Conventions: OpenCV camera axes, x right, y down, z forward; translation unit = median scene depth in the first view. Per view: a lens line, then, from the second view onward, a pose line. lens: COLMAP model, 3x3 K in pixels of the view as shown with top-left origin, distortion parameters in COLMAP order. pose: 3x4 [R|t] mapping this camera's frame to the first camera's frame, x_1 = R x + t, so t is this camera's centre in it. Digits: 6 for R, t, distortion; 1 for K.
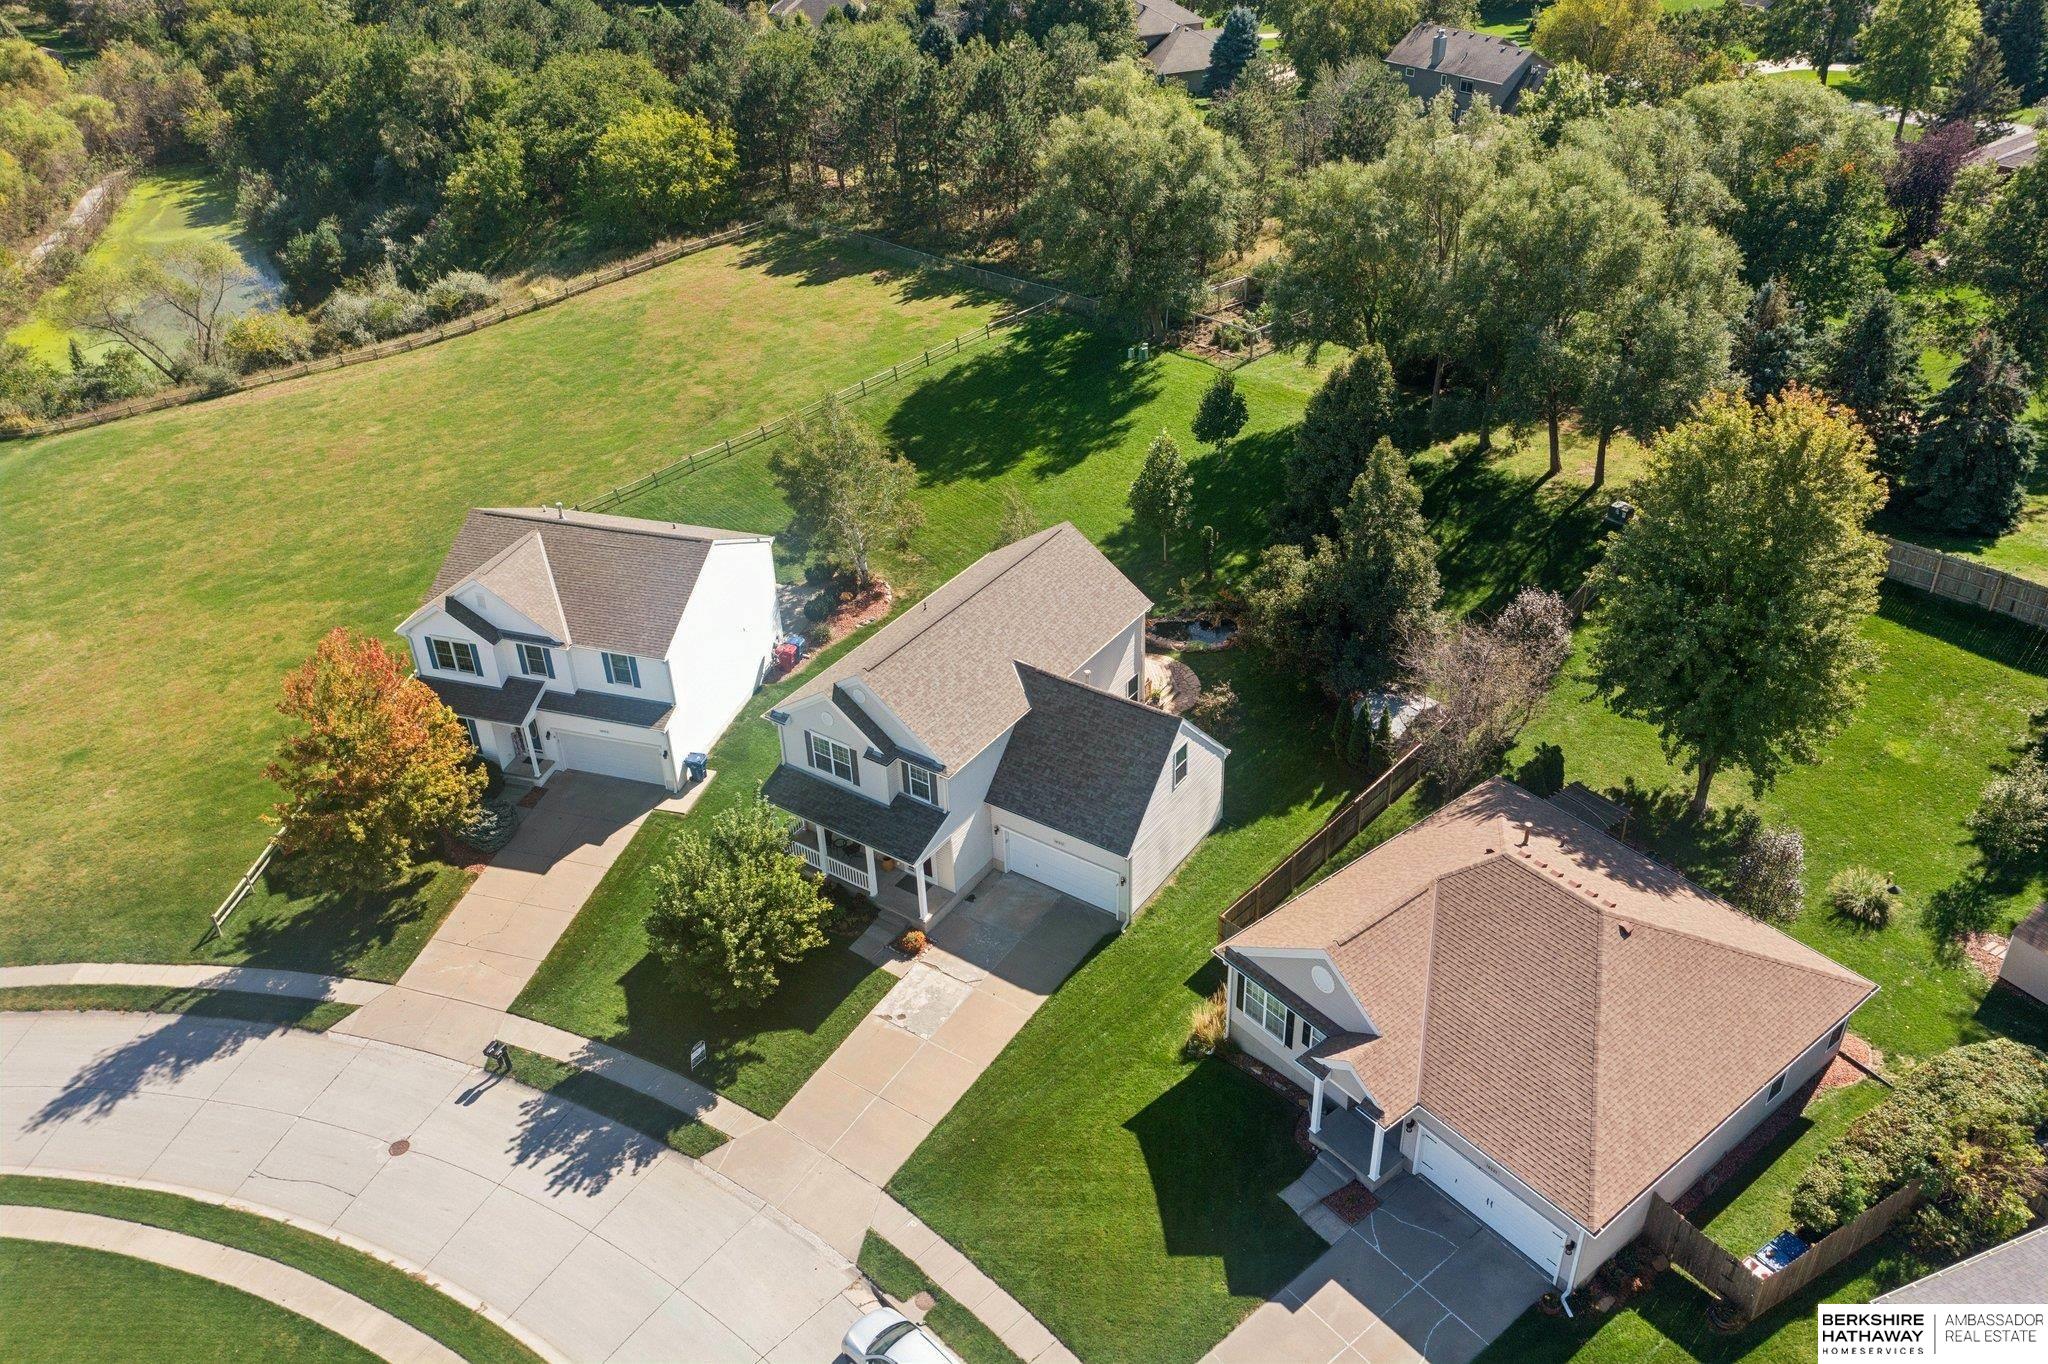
lens RADIAL K [[1628.7, 0, 1024.0], [0, 1628.7, 682.0], [0, 0, 1]] dist [-0.008173, -0.003760]
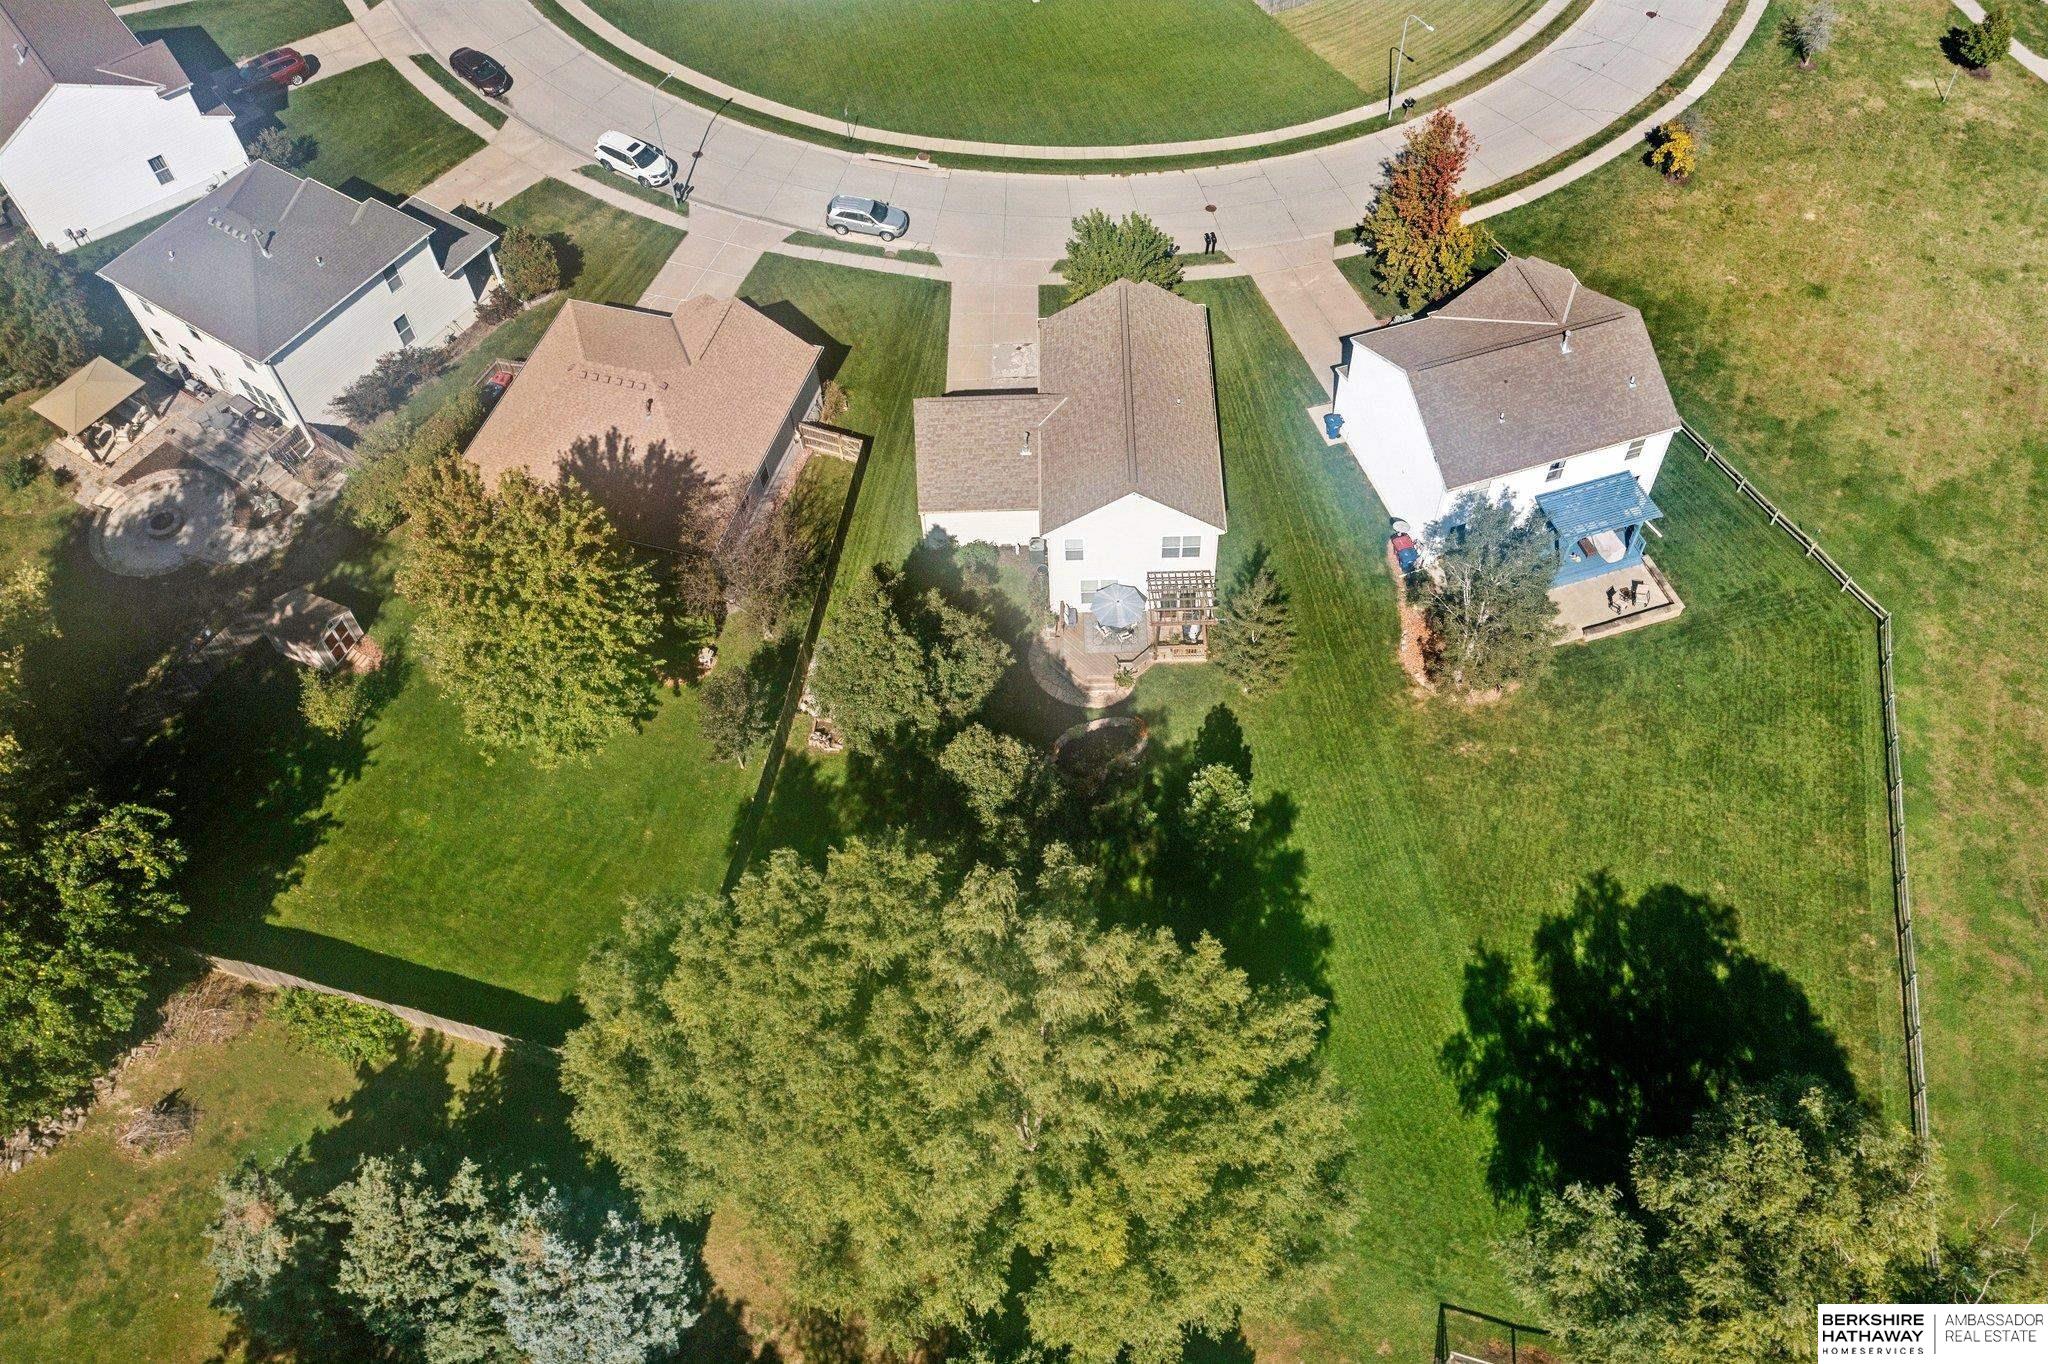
lens RADIAL K [[1709.2, 0, 1024.6], [0, 1709.2, 616.3], [0, 0, 1]] dist [0.014798, 0.003376]
pose [[-0.820317, 0.490045, -0.294850, 0.512599], [-0.256527, 0.145502, 0.955522, -1.280356], [0.511150, 0.859468, 0.006352, 1.167045]]
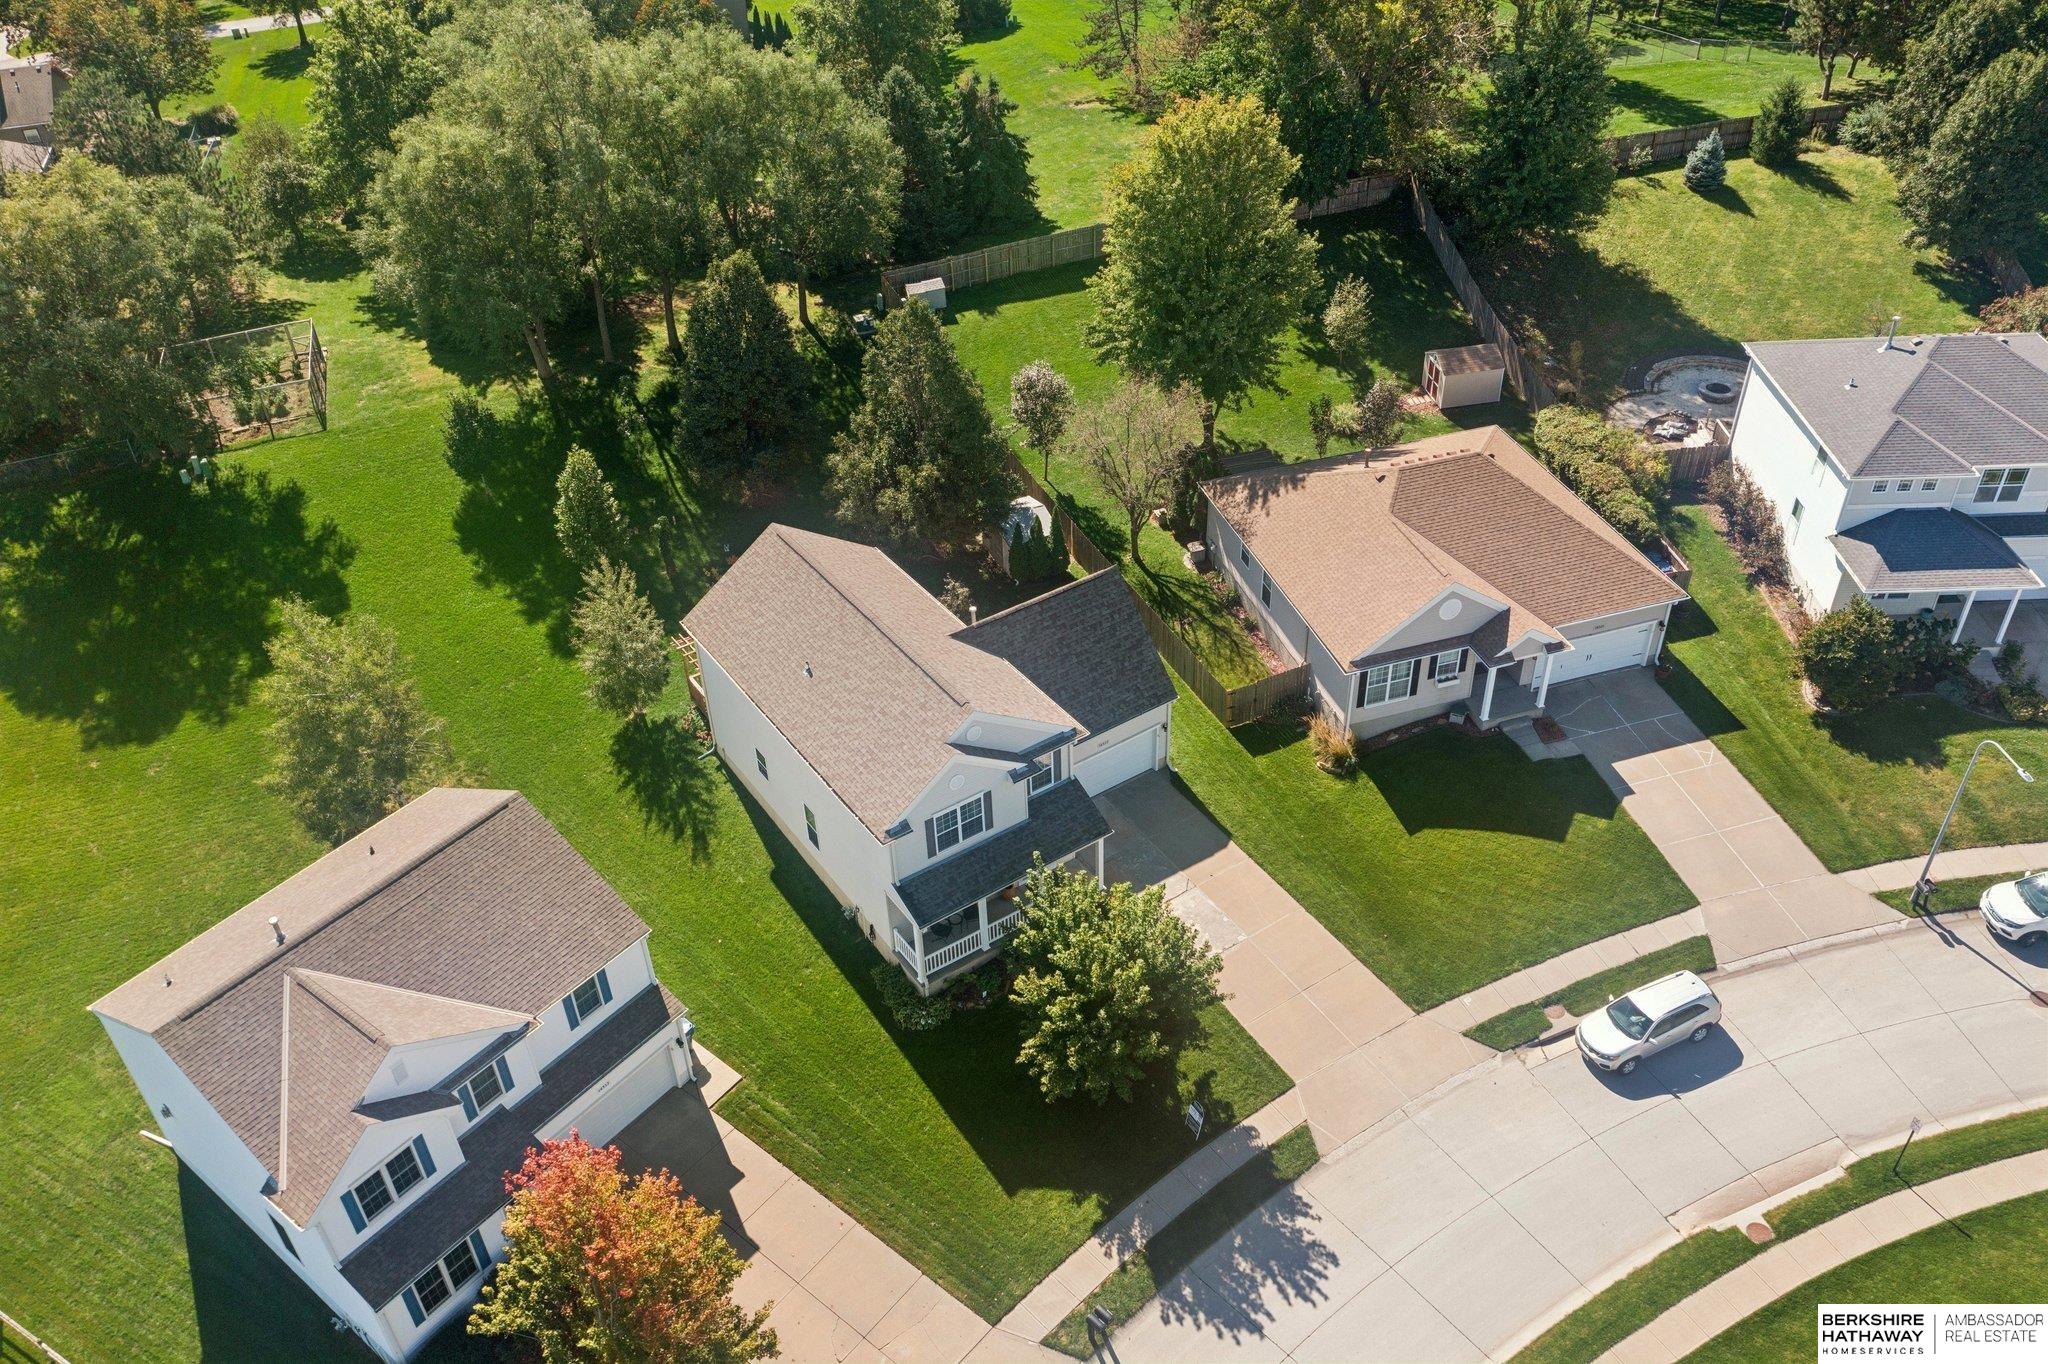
lens RADIAL K [[1631.3, 0, 1024.0], [0, 1631.3, 682.0], [0, 0, 1]] dist [0.002858, 0.002527]
pose [[0.364132, -0.553647, 0.748921, -0.726412], [0.529848, 0.784462, 0.322305, -0.279199], [-0.765943, 0.279453, 0.578996, 0.458446]]
